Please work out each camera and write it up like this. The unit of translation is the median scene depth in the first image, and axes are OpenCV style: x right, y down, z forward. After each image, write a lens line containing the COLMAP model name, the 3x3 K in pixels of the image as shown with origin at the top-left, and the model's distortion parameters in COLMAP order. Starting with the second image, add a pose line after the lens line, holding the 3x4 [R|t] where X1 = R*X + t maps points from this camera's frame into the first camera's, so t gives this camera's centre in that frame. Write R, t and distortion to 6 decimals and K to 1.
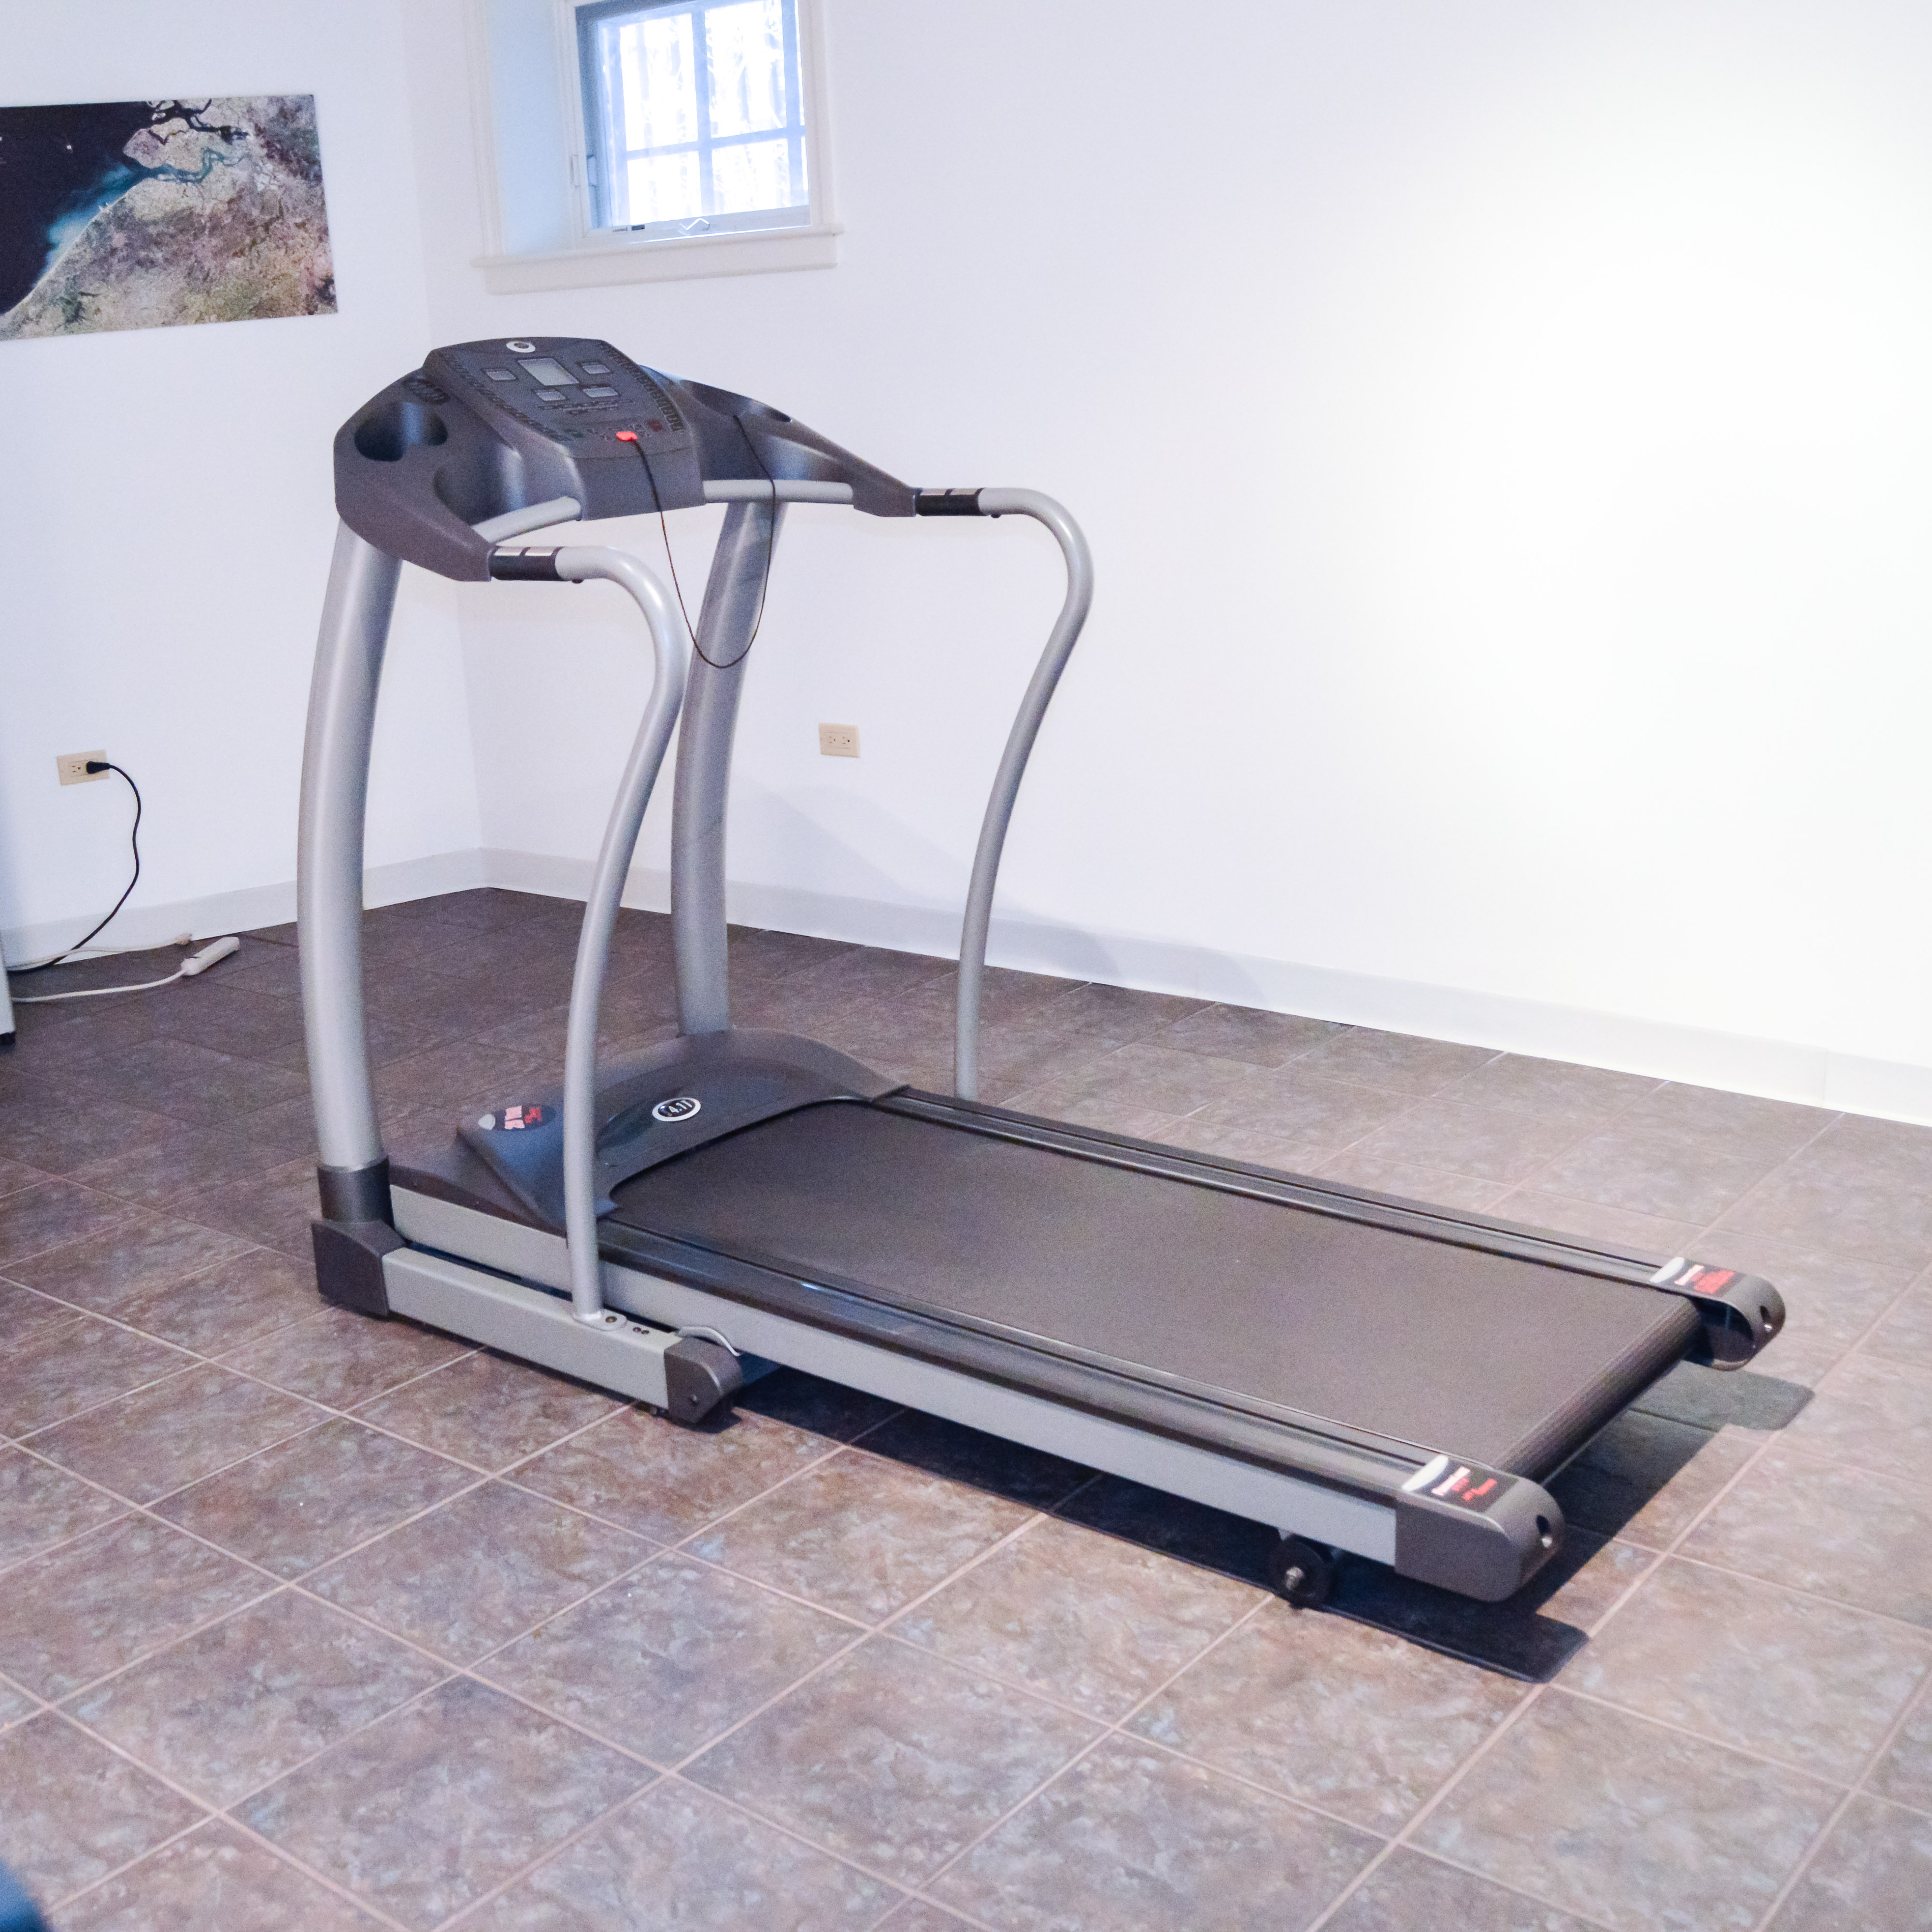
lens RADIAL K [[2339.4, 0, 965.3], [0, 2339.4, 920.9], [0, 0, 1]] dist [-0.002261, -0.003805]
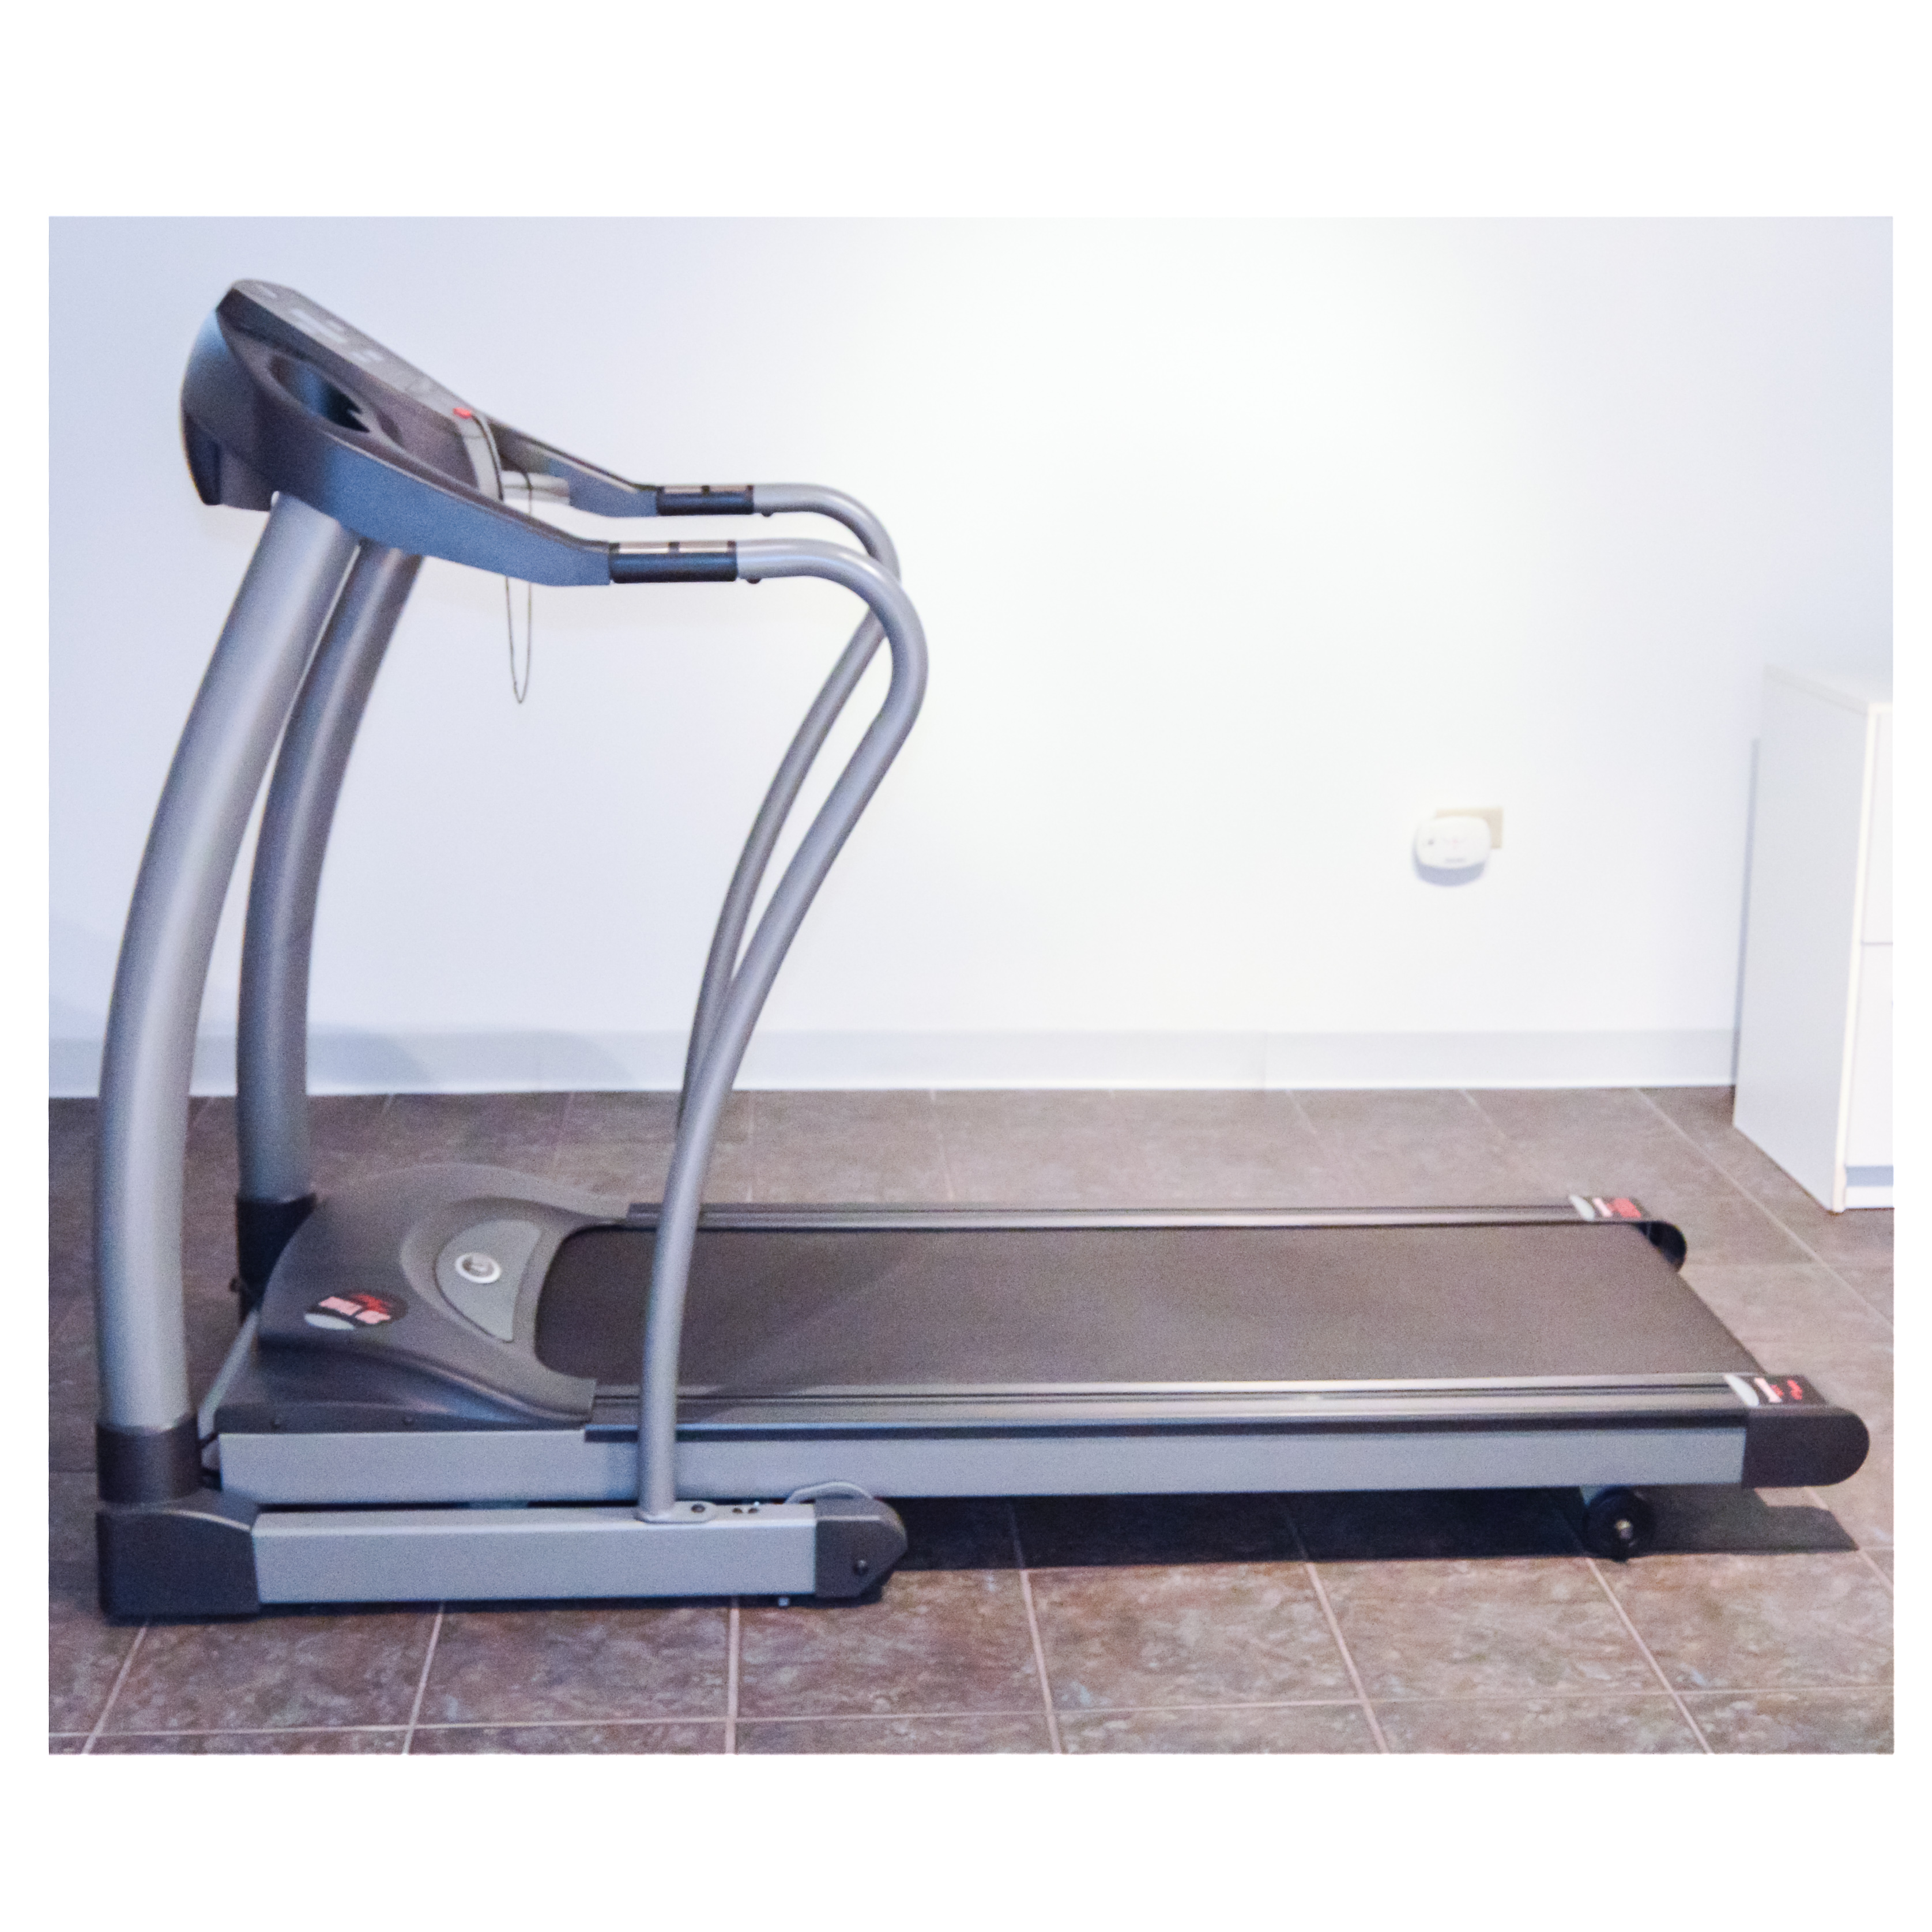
lens RADIAL K [[2678.5, 0, 966.0], [0, 2678.5, 966.0], [0, 0, 1]] dist [-0.029934, -0.054899]
pose [[0.741295, -0.110867, 0.661959, -0.677307], [0.129143, 0.991395, 0.021421, -0.021881], [-0.658638, 0.069608, 0.749233, 0.245181]]
